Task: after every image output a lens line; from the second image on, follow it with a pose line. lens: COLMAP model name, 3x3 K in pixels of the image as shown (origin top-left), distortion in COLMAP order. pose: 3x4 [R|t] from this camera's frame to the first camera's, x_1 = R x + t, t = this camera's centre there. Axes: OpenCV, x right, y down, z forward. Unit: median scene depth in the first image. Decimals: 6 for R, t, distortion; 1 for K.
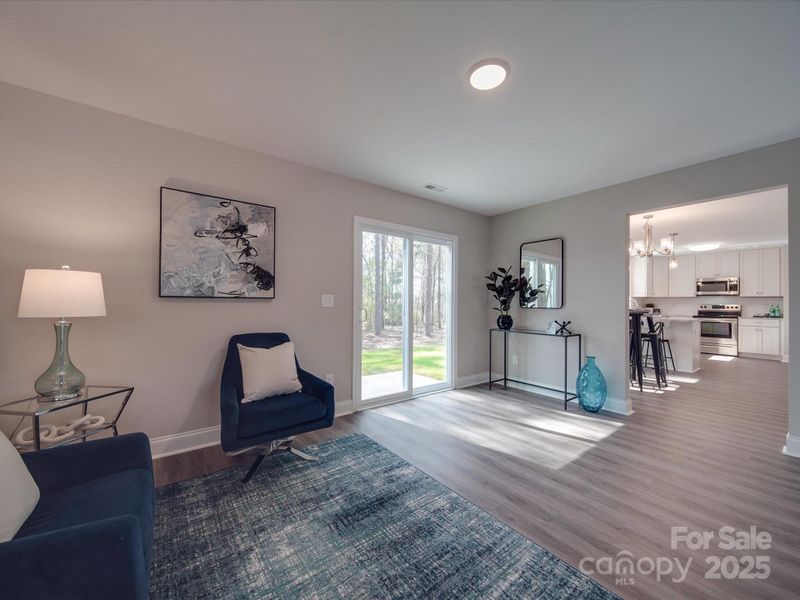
lens RADIAL K [[313.6, 0, 402.1], [0, 313.6, 299.4], [0, 0, 1]] dist [-0.002764, -0.000342]
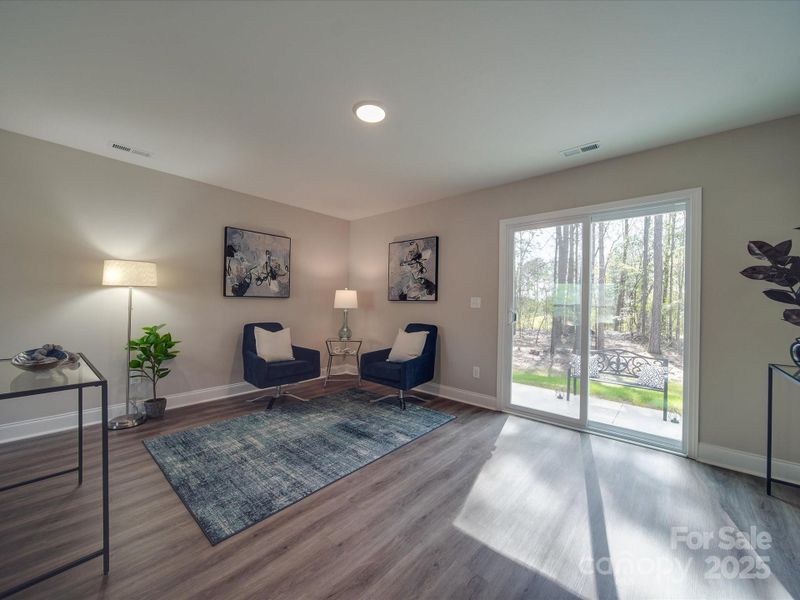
lens RADIAL K [[313.6, 0, 402.1], [0, 313.6, 299.4], [0, 0, 1]] dist [-0.002764, -0.000342]
pose [[0.205812, -0.015137, -0.978474, 0.954629], [-0.003982, 0.999859, -0.016305, 0.014664], [0.978583, 0.007252, 0.205723, 0.571086]]
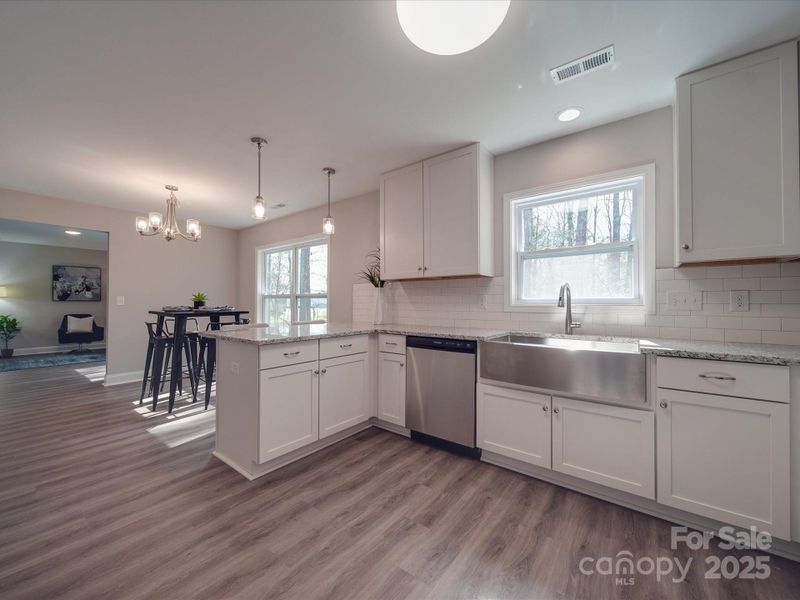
lens RADIAL K [[322.3, 0, 410.4], [0, 322.3, 298.1], [0, 0, 1]] dist [0.000804, -0.000029]
pose [[0.259418, -0.022543, -0.965502, 2.900724], [0.014645, 0.999704, -0.019406, 0.057963], [0.965654, -0.009106, 0.259672, 2.310291]]
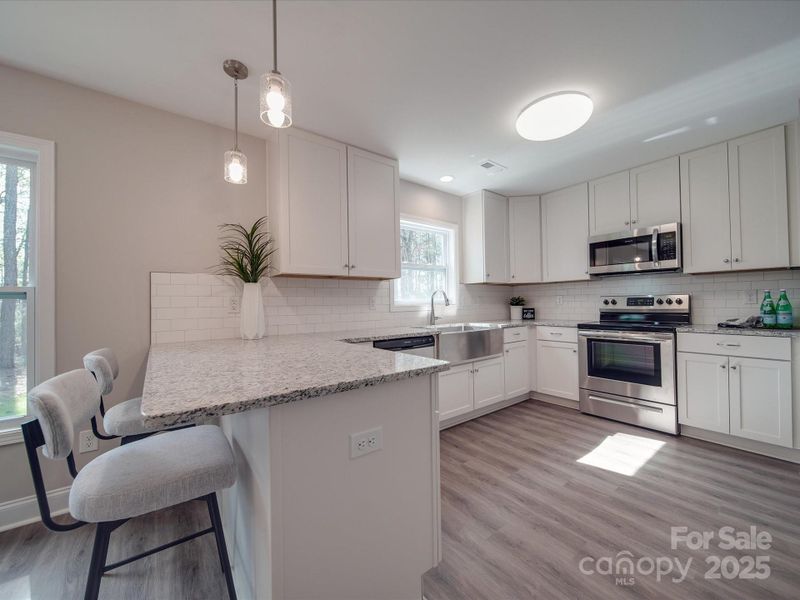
lens RADIAL K [[313.6, 0, 402.1], [0, 313.6, 299.4], [0, 0, 1]] dist [-0.002764, -0.000342]
pose [[0.999700, -0.023837, 0.005574, 1.997818], [0.023843, 0.999715, -0.000988, 0.041491], [-0.005549, 0.001121, 0.999984, 1.686476]]
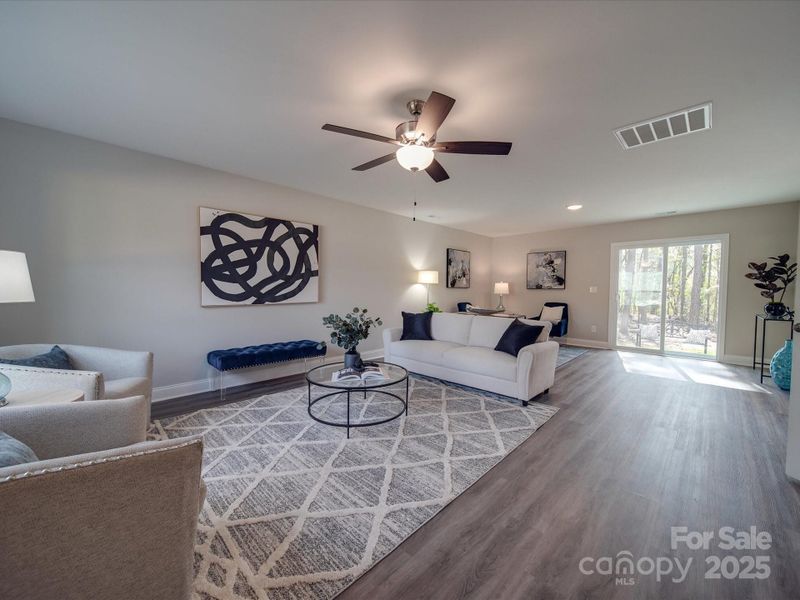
lens RADIAL K [[313.6, 0, 402.1], [0, 313.6, 299.4], [0, 0, 1]] dist [-0.002764, -0.000342]
pose [[0.141822, 0.022773, -0.989630, 1.814593], [0.006475, 0.999693, 0.023932, 0.012262], [0.989871, -0.009802, 0.141631, -0.577450]]
